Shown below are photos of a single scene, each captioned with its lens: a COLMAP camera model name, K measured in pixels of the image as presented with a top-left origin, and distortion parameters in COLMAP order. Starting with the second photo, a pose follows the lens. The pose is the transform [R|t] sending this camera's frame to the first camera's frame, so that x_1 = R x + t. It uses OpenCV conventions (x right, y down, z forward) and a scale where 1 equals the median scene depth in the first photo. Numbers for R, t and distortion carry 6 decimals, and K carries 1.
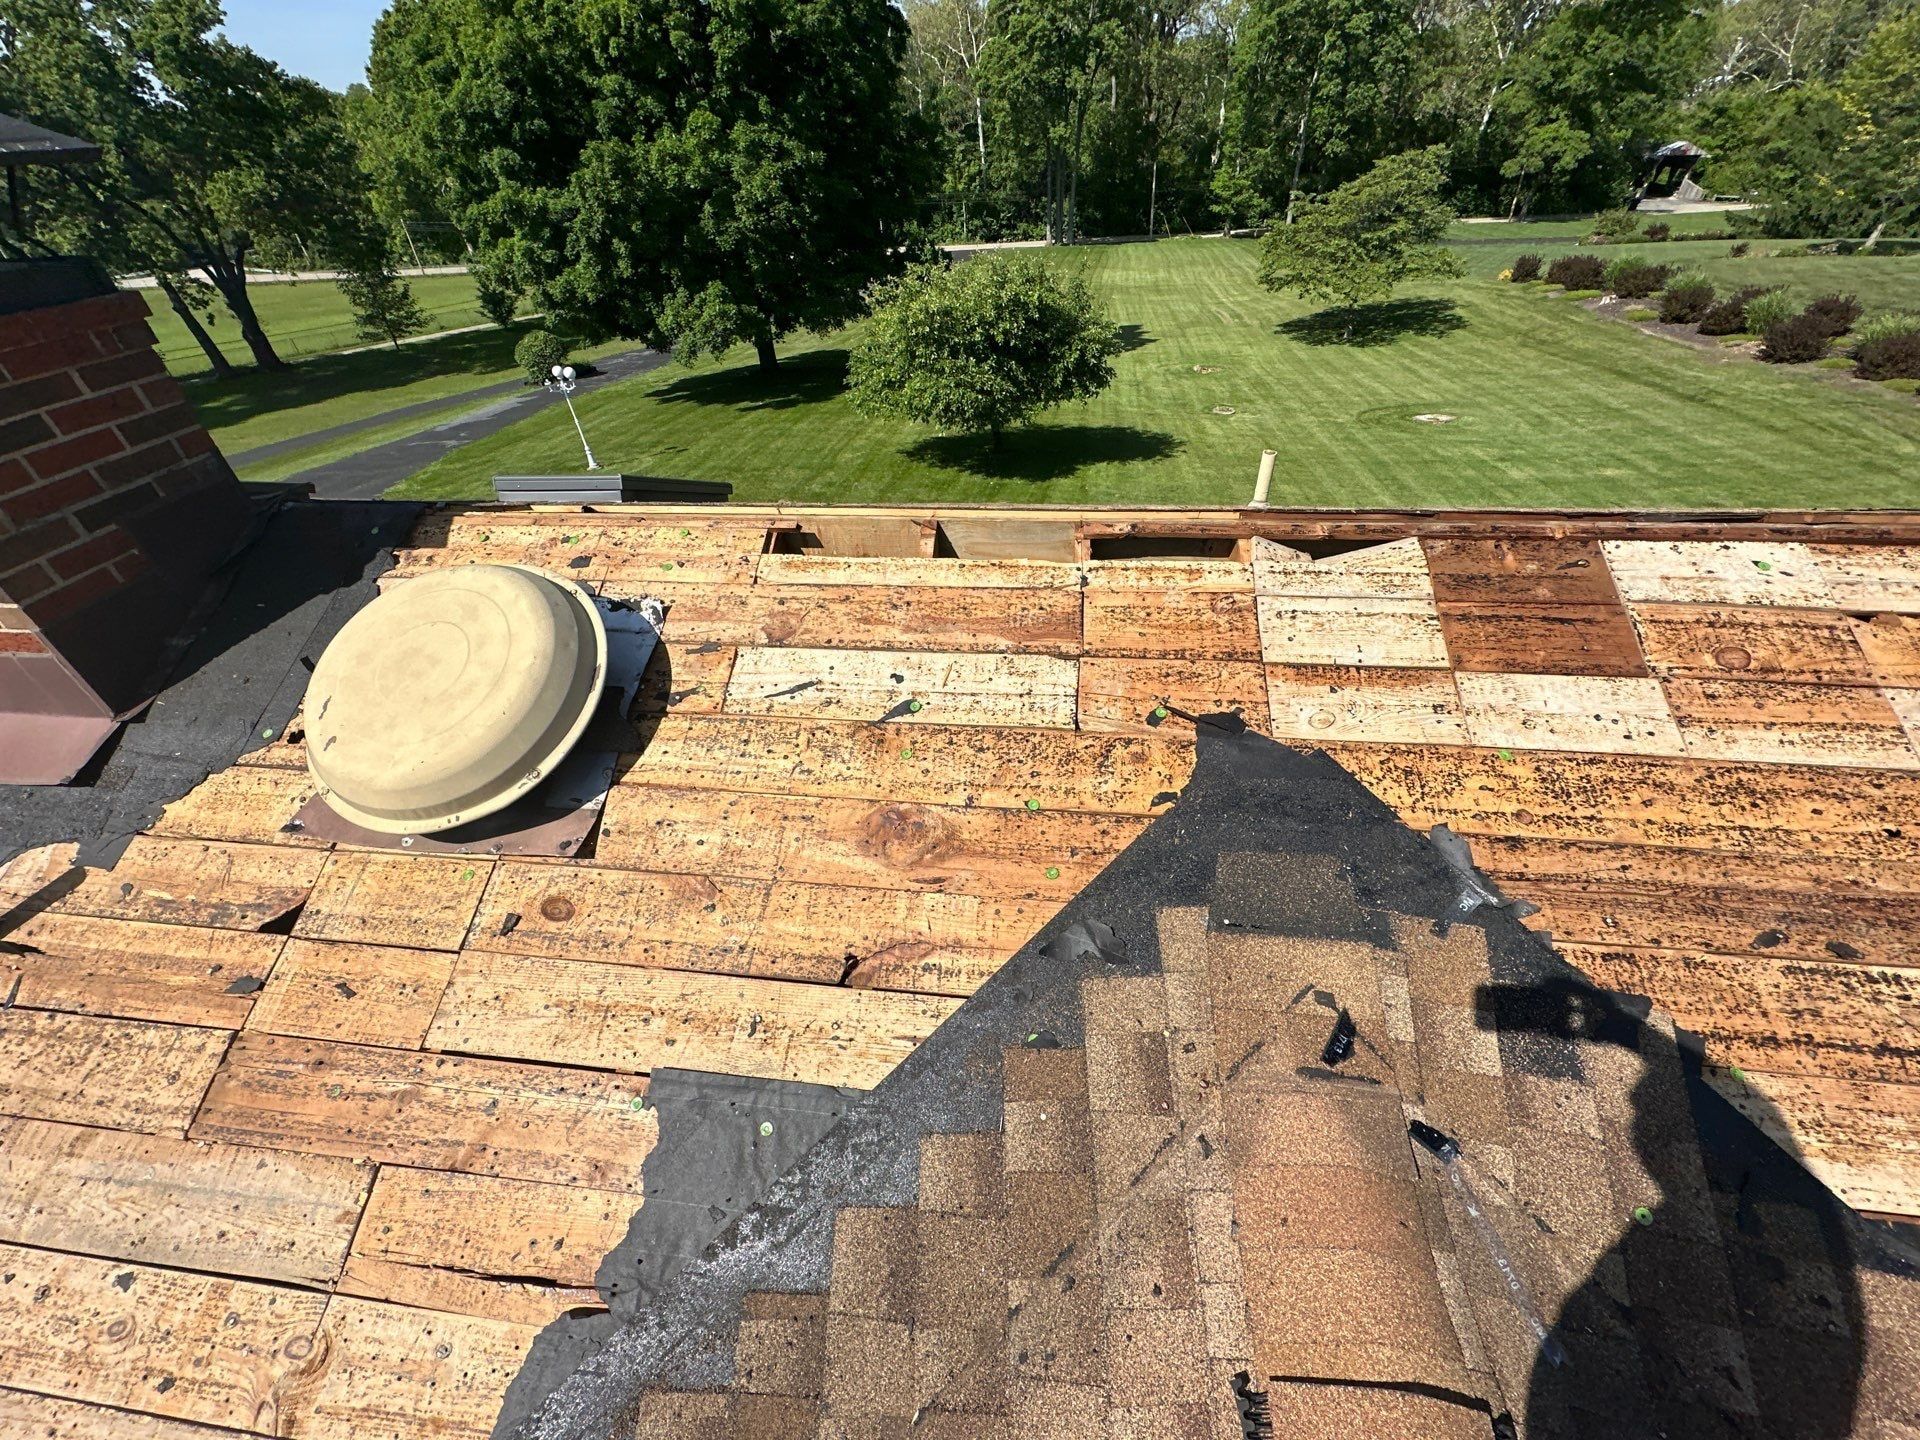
lens RADIAL K [[771.7, 0, 962.9], [0, 771.7, 719.6], [0, 0, 1]] dist [-0.002344, 0.000297]
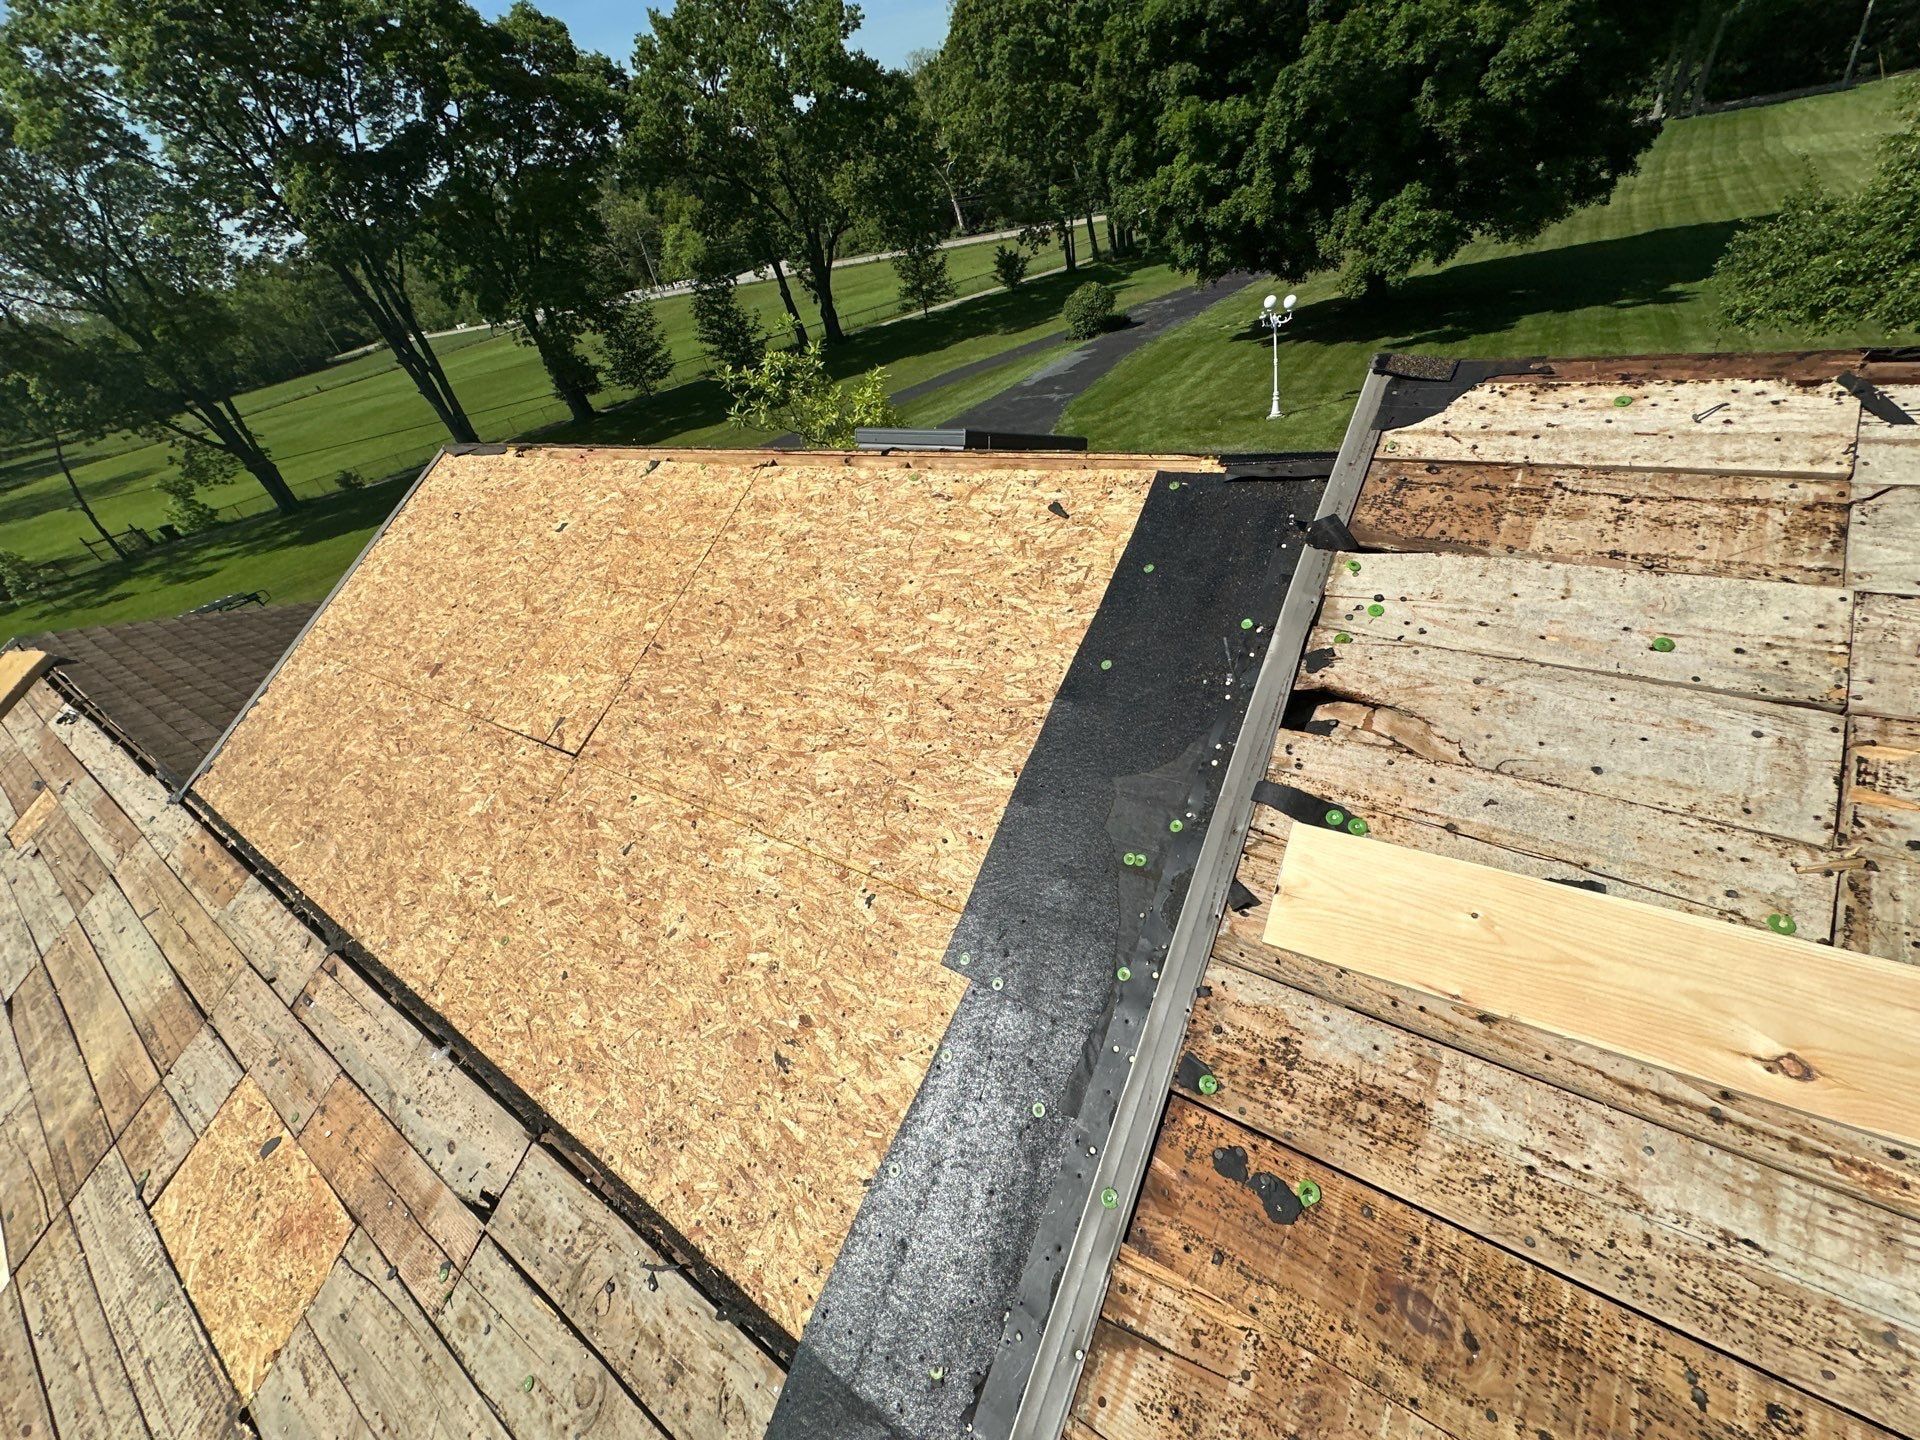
lens RADIAL K [[771.7, 0, 962.9], [0, 771.7, 719.6], [0, 0, 1]] dist [-0.002344, 0.000297]
pose [[0.891105, 0.151904, -0.427619, -0.189818], [-0.131768, 0.988325, 0.076497, -0.005202], [0.434246, -0.011820, 0.900717, 0.033499]]
